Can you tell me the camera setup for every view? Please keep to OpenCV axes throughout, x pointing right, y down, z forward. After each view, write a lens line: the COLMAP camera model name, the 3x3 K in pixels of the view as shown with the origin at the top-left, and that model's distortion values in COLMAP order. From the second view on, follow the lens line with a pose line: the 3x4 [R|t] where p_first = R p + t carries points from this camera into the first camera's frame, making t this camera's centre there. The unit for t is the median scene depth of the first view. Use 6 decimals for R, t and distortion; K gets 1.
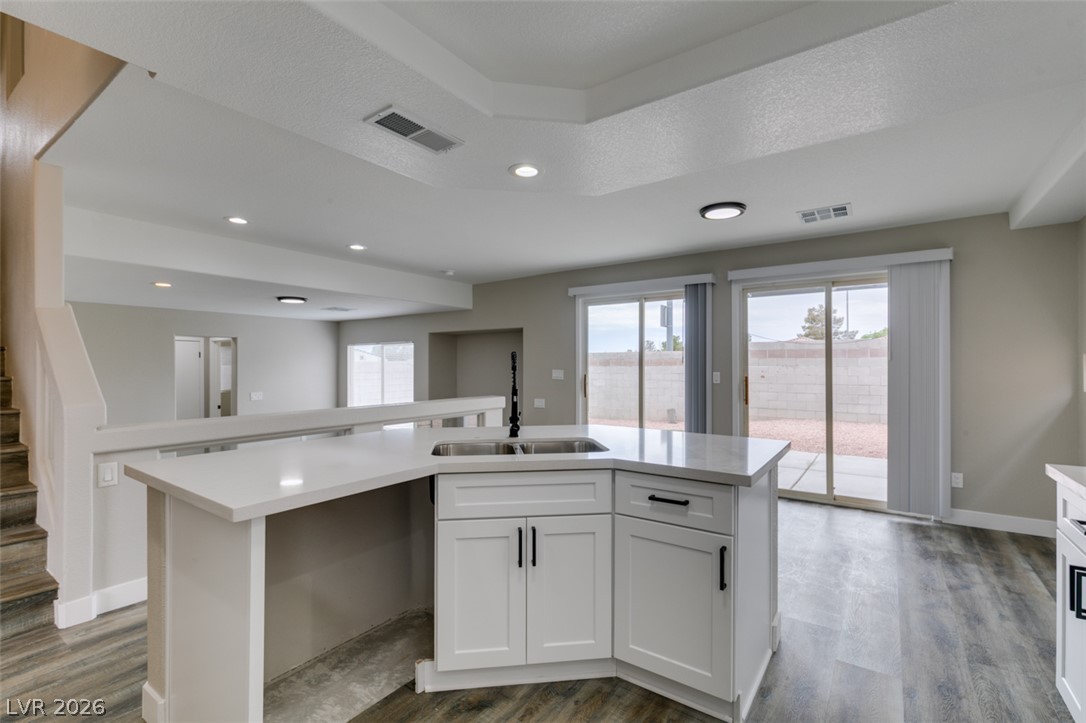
lens RADIAL K [[487.4, 0, 540.8], [0, 487.4, 361.9], [0, 0, 1]] dist [0.003272, -0.001547]
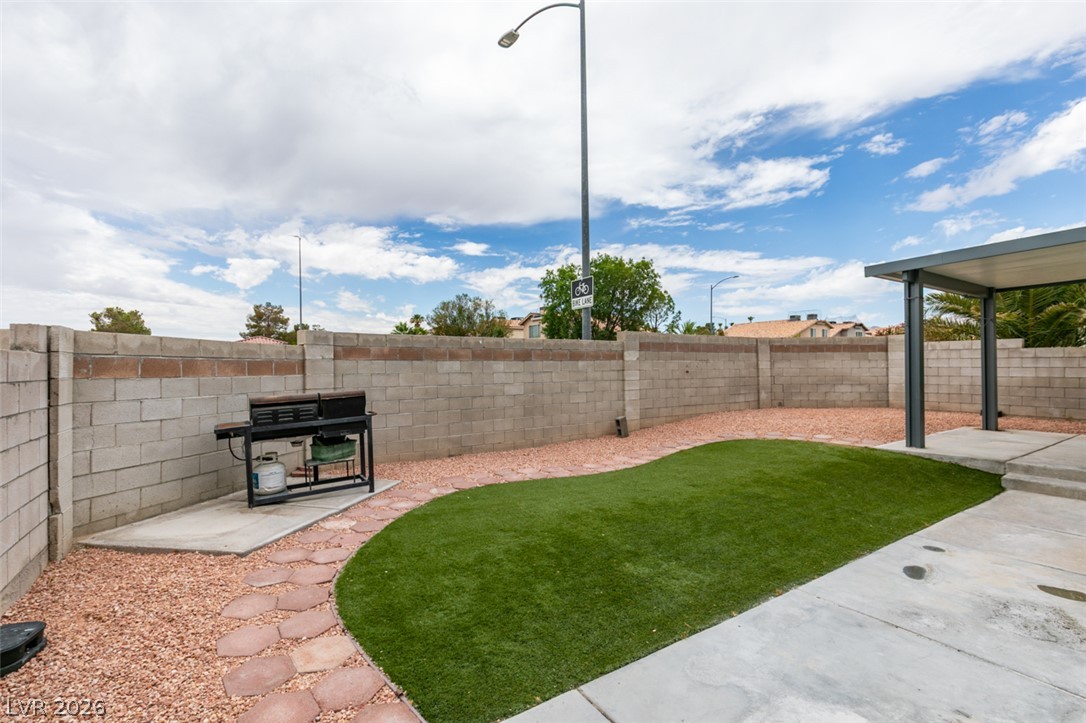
lens RADIAL K [[487.4, 0, 540.8], [0, 487.4, 361.9], [0, 0, 1]] dist [0.003272, -0.001547]
pose [[0.356404, 0.006941, 0.934306, -1.101340], [0.001495, 0.999967, -0.007999, 0.038923], [-0.934331, 0.004247, 0.356382, 1.977620]]
